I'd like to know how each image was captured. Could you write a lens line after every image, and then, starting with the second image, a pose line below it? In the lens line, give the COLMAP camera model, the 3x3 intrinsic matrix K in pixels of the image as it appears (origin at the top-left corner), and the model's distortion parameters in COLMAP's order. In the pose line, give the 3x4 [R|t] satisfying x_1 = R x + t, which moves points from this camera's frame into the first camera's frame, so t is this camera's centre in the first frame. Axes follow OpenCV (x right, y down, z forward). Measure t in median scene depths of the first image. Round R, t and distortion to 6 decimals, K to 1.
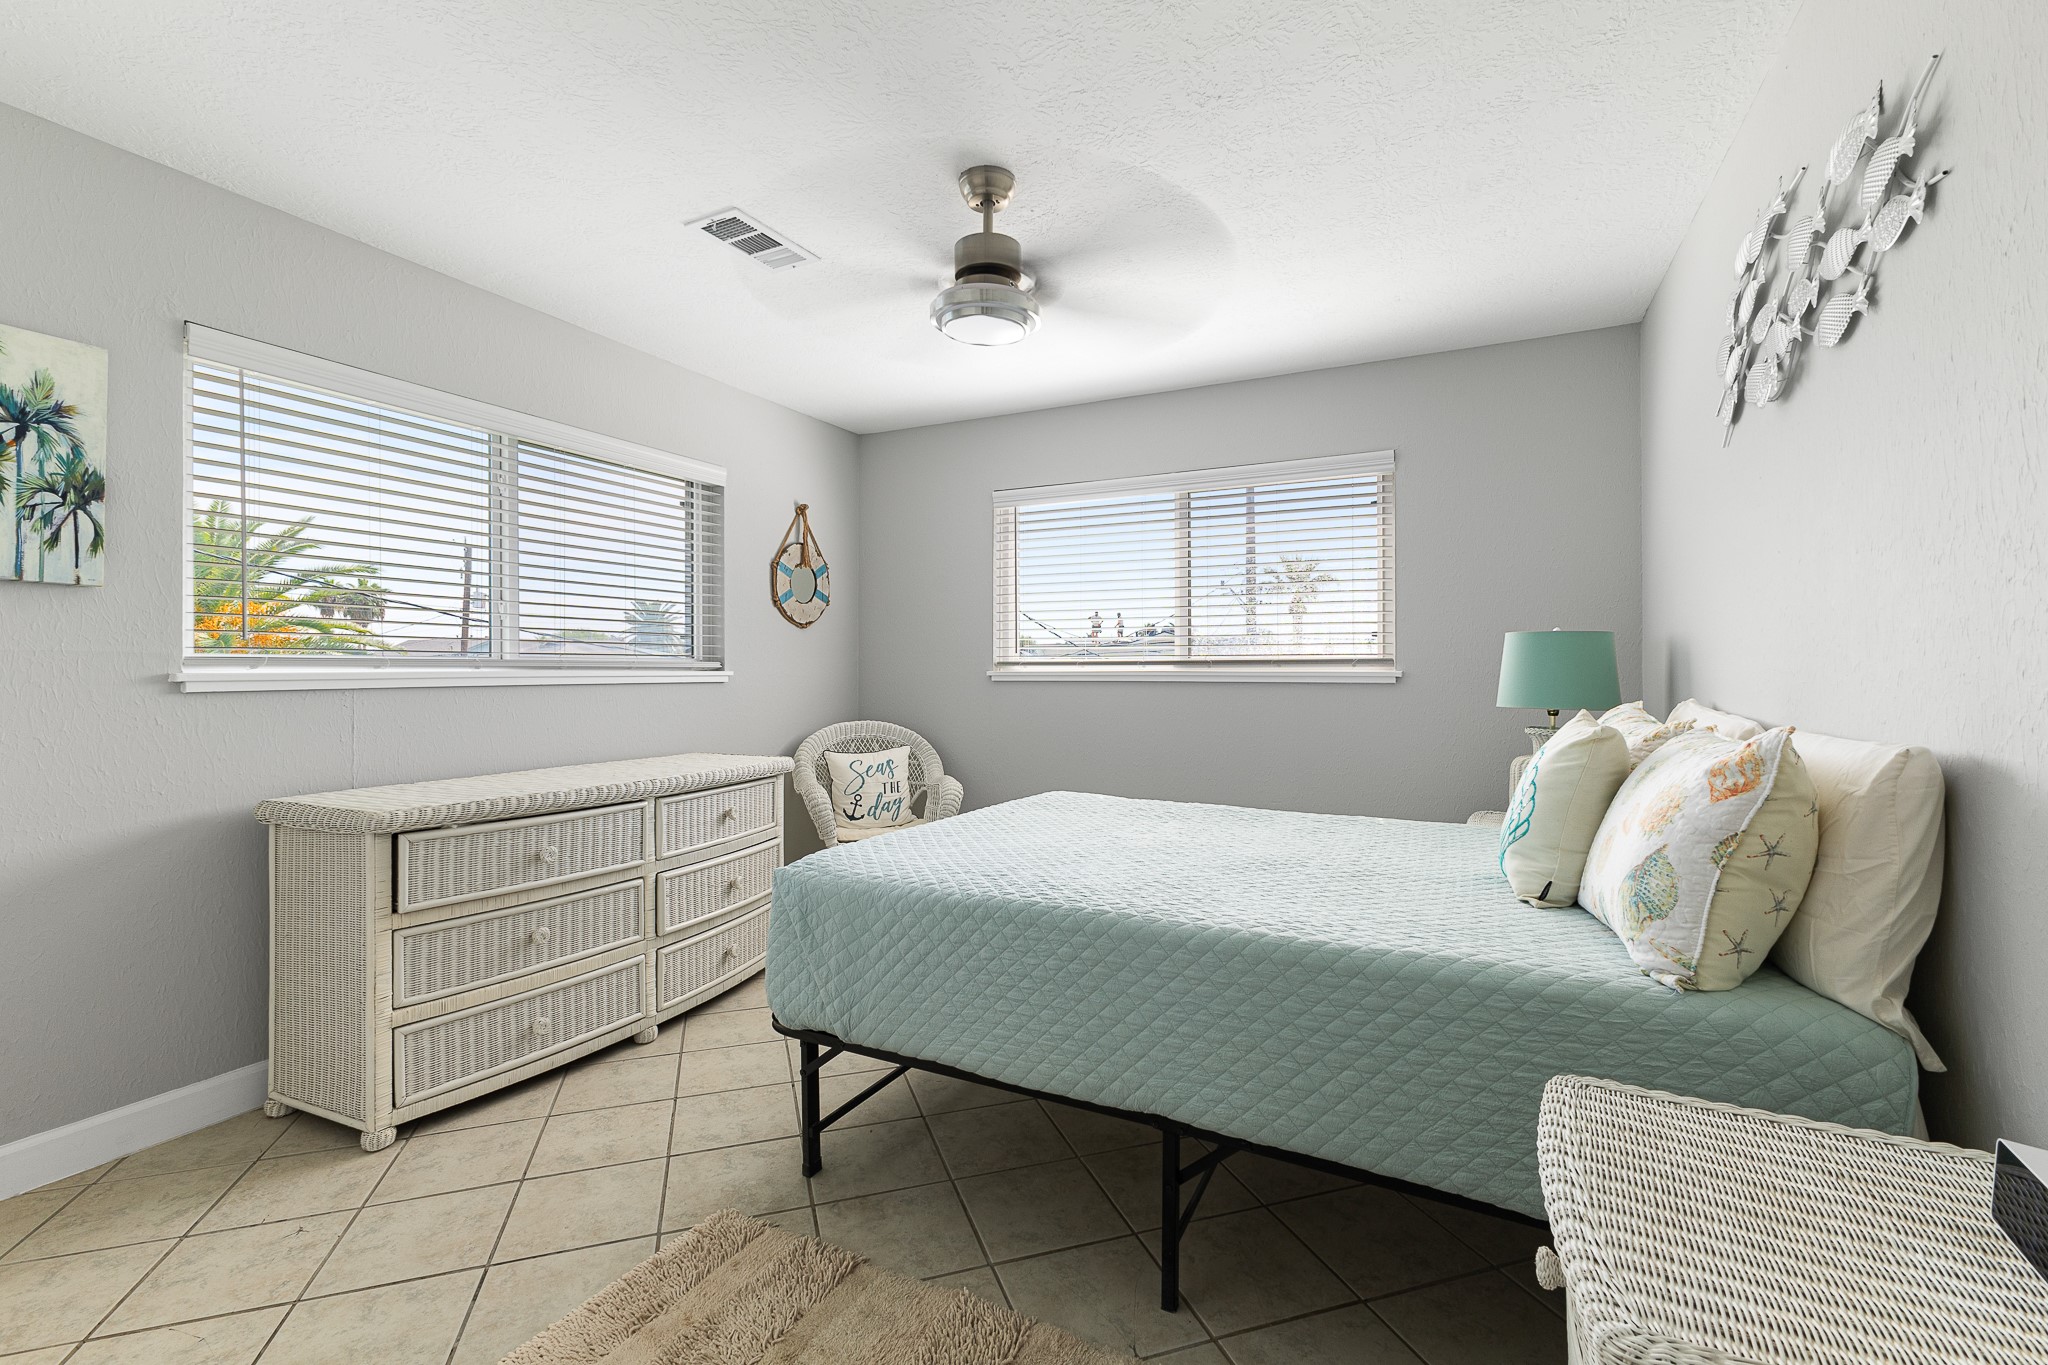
lens RADIAL K [[902.0, 0, 1024.0], [0, 902.0, 682.5], [0, 0, 1]] dist [0.020572, 0.000141]
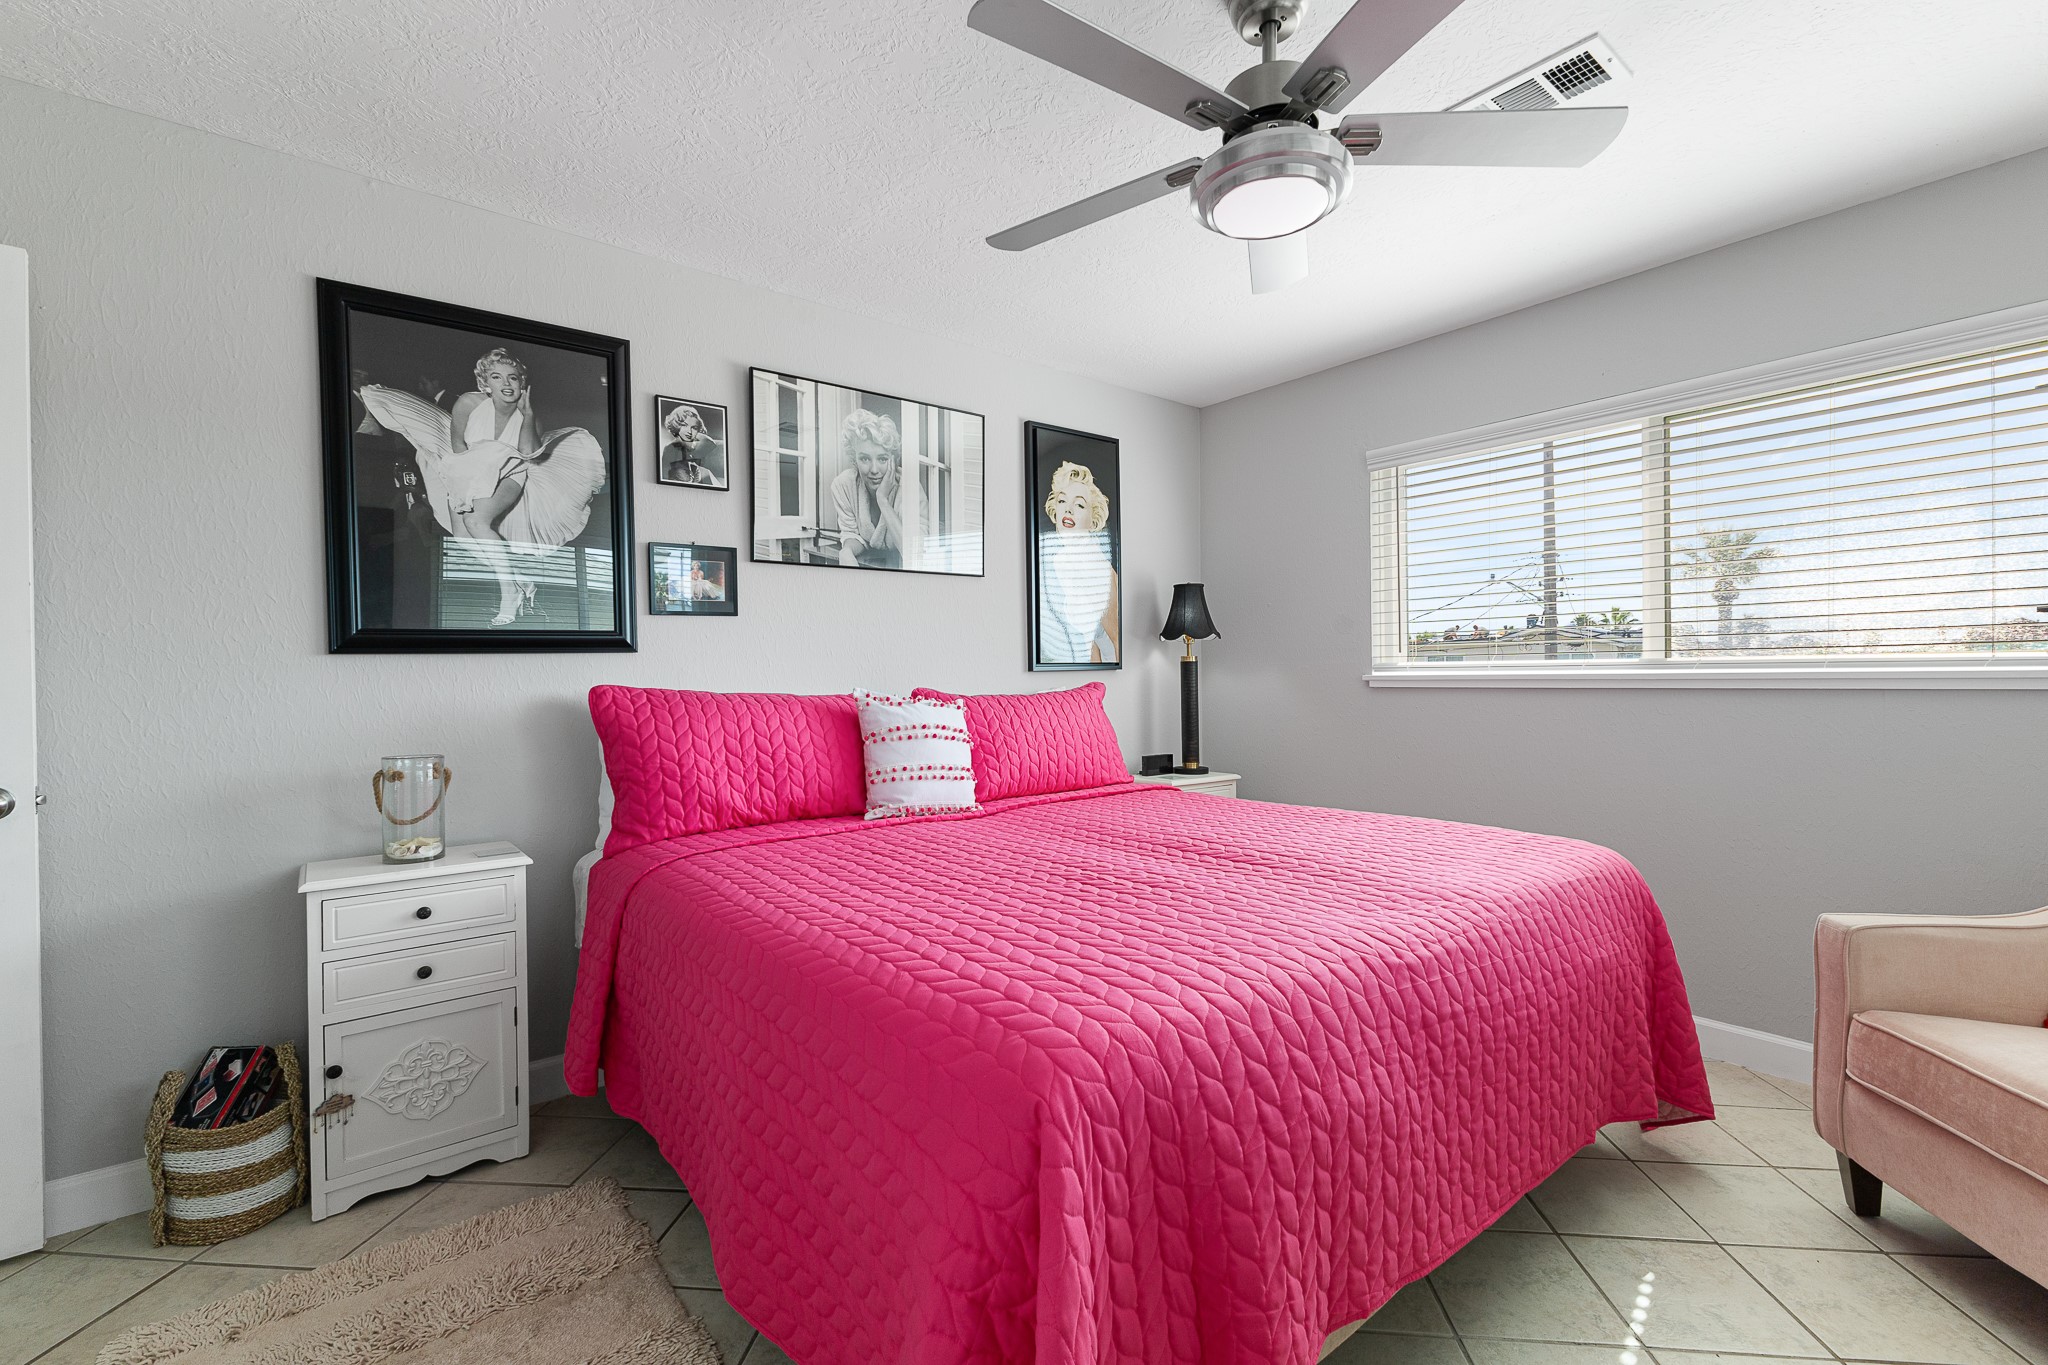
lens RADIAL K [[902.0, 0, 1024.0], [0, 902.0, 682.5], [0, 0, 1]] dist [0.020572, 0.000141]
pose [[0.895563, -0.009065, -0.444843, 0.052380], [0.013639, 0.999882, 0.007083, -0.017430], [0.444726, -0.012410, 0.895581, 0.153527]]
